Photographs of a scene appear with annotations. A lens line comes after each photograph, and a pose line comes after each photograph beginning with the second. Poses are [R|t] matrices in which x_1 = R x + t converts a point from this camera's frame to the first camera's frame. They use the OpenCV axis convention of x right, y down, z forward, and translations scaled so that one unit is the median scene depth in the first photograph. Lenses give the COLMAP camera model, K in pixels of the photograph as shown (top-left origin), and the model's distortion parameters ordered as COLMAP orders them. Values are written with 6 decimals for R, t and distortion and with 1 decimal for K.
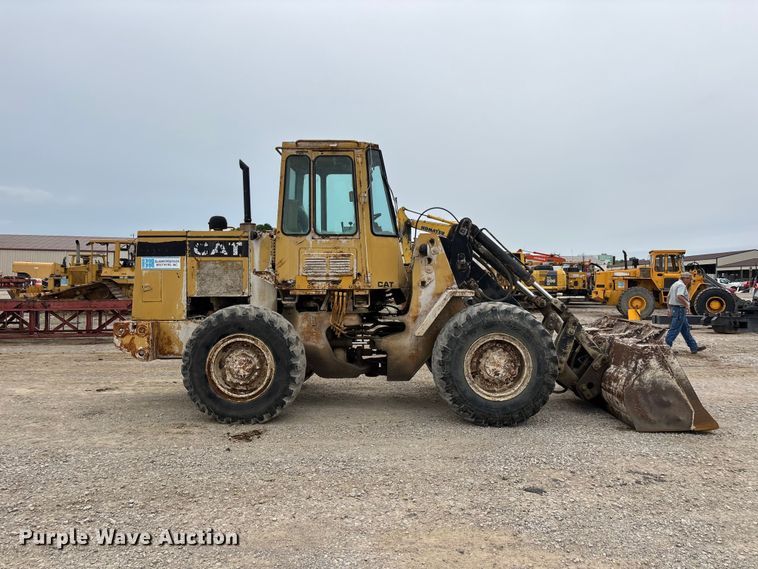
lens RADIAL K [[568.3, 0, 379.0], [0, 568.3, 284.5], [0, 0, 1]] dist [0.024481, -0.001068]
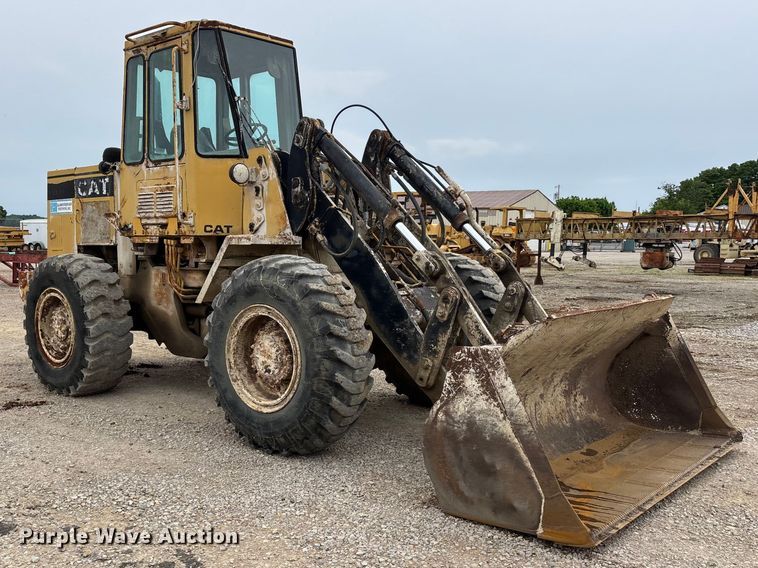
lens RADIAL K [[757.8, 0, 326.5], [0, 757.8, 326.4], [0, 0, 1]] dist [0.049277, -0.028609]
pose [[0.738803, 0.076271, -0.669592, 0.748510], [-0.009424, 0.994647, 0.102899, 0.022044], [0.673856, -0.069712, 0.735567, 0.405100]]
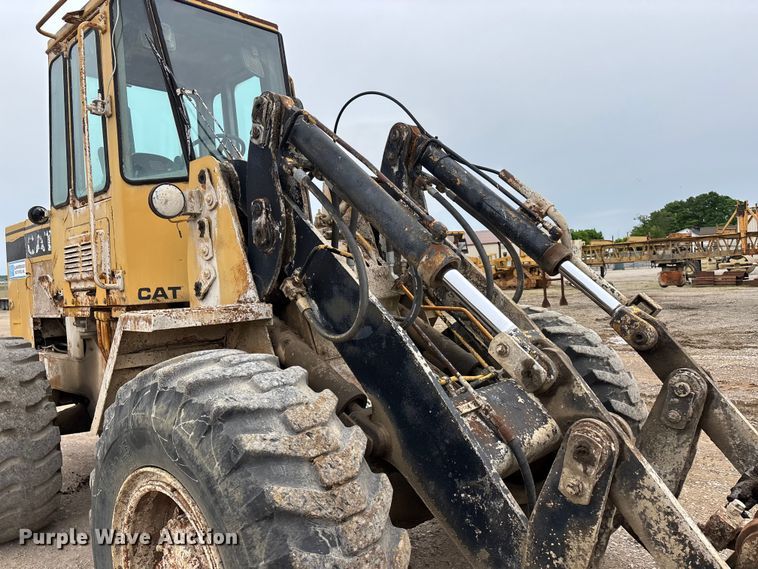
lens RADIAL K [[568.3, 0, 379.0], [0, 568.3, 284.5], [0, 0, 1]] dist [0.024481, -0.001068]
pose [[0.733514, -0.033545, -0.678846, 0.441300], [0.053545, 0.998529, 0.008515, -0.001322], [0.677562, -0.042595, 0.734231, 0.801805]]
